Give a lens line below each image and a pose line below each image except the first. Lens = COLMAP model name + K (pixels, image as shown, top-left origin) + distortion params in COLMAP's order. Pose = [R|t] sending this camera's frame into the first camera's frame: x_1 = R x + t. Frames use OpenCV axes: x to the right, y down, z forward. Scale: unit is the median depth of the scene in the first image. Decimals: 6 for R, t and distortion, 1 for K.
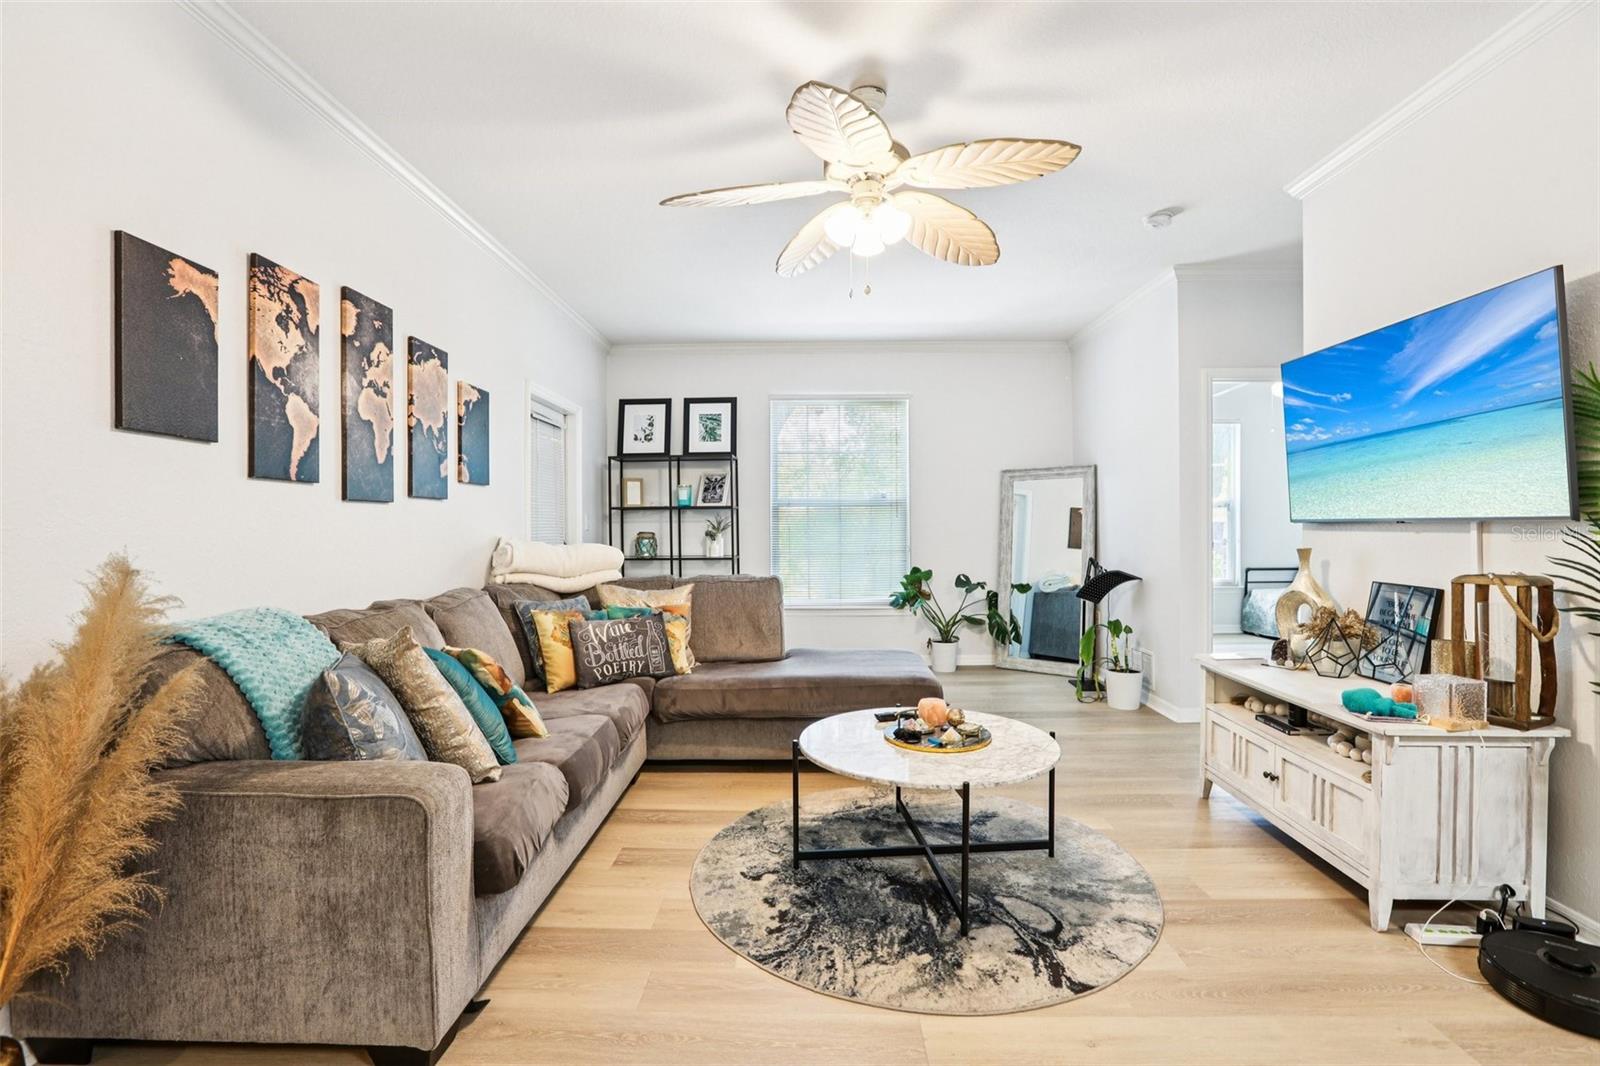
lens RADIAL K [[730.6, 0, 793.6], [0, 730.6, 528.9], [0, 0, 1]] dist [-0.049665, 0.016539]
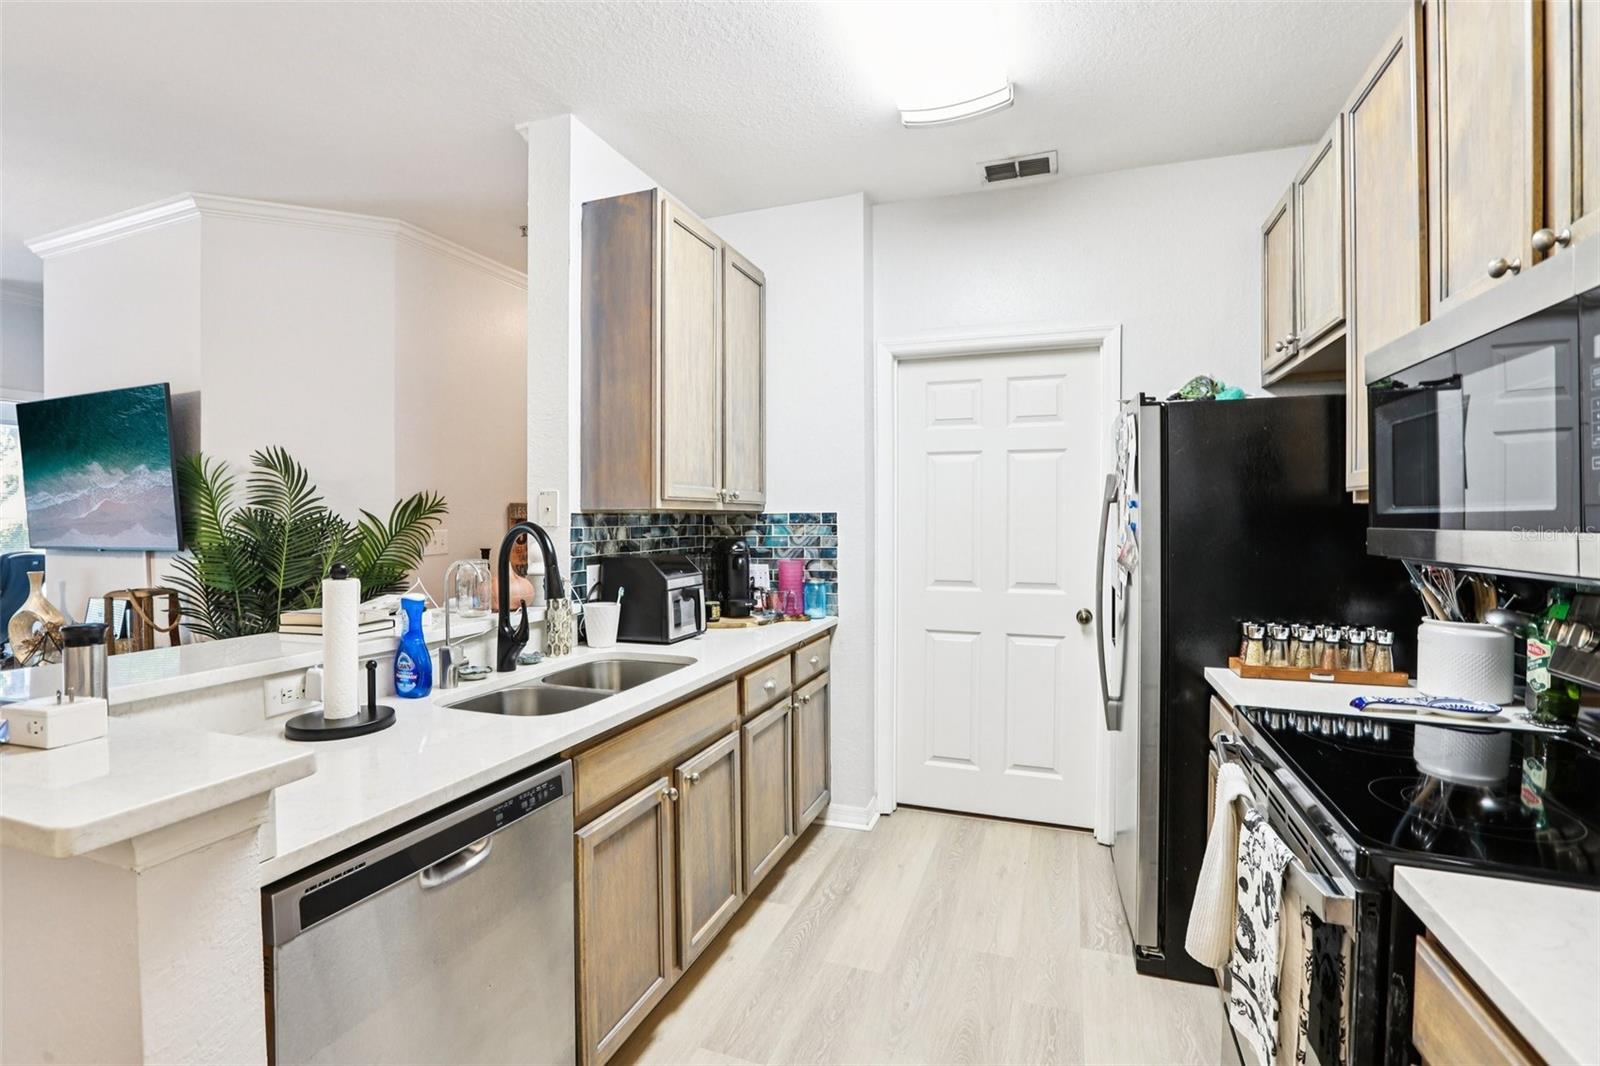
lens RADIAL K [[730.6, 0, 786.3], [0, 730.6, 527.0], [0, 0, 1]] dist [-0.049665, 0.016539]
pose [[0.326037, -0.009448, 0.945310, 0.053339], [0.011846, 0.999912, 0.005908, -0.039828], [-0.945283, 0.009272, 0.326121, -0.518523]]
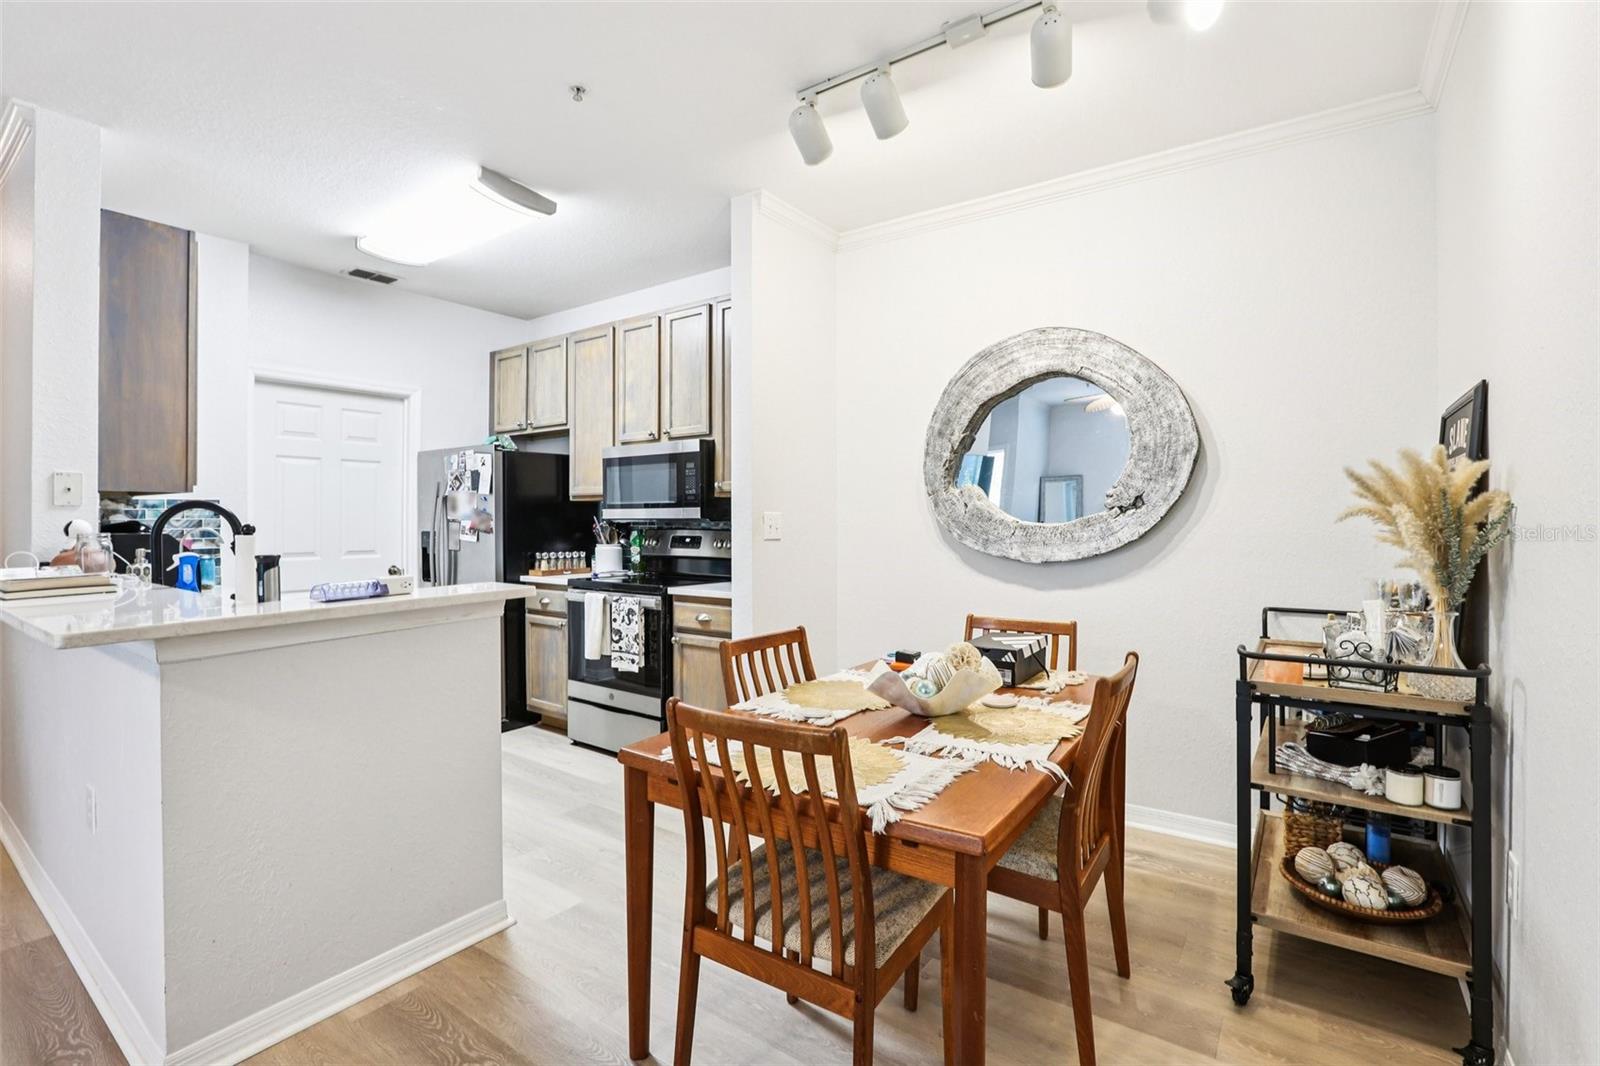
lens RADIAL K [[730.6, 0, 795.6], [0, 730.6, 517.6], [0, 0, 1]] dist [-0.049665, 0.016539]
pose [[-0.831802, 0.001332, 0.555070, -0.477075], [0.007934, 0.999923, 0.009491, -0.025157], [-0.555015, 0.012298, -0.831749, 0.273912]]
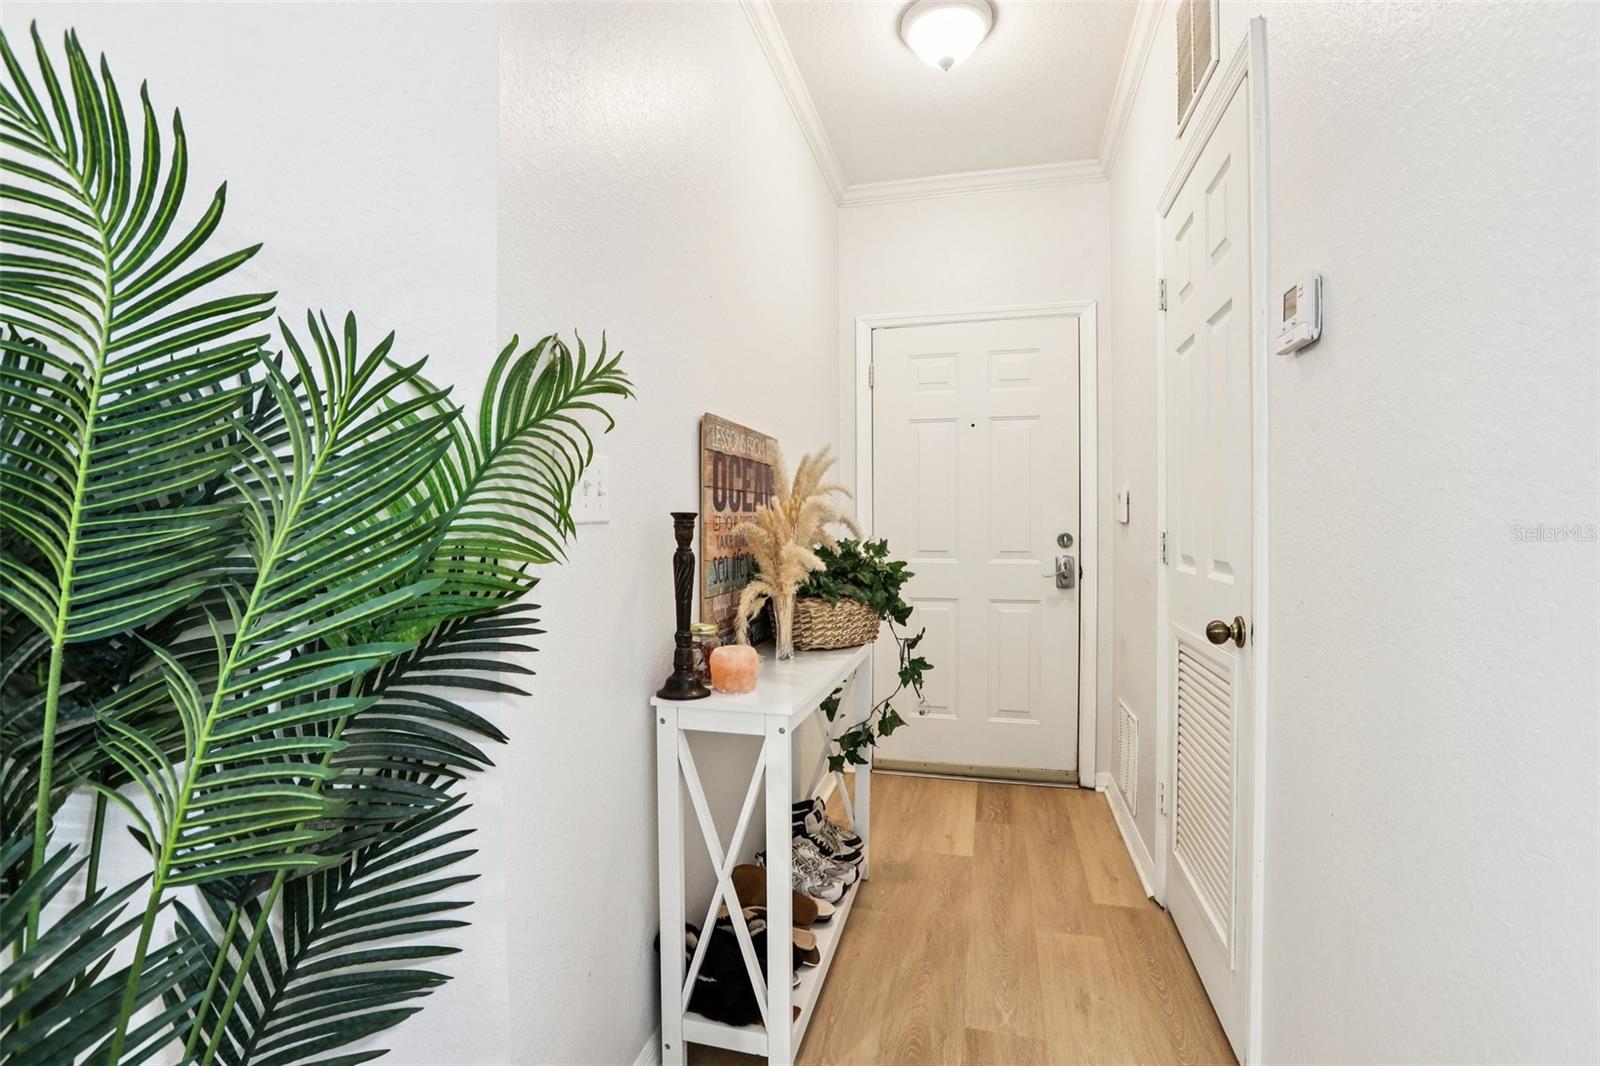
lens RADIAL K [[730.6, 0, 796.2], [0, 730.6, 532.6], [0, 0, 1]] dist [-0.049665, 0.016539]
pose [[0.220273, -0.008328, 0.975403, 0.648166], [0.012521, 0.999905, 0.005710, 0.014826], [-0.975358, 0.010955, 0.220357, 0.259963]]
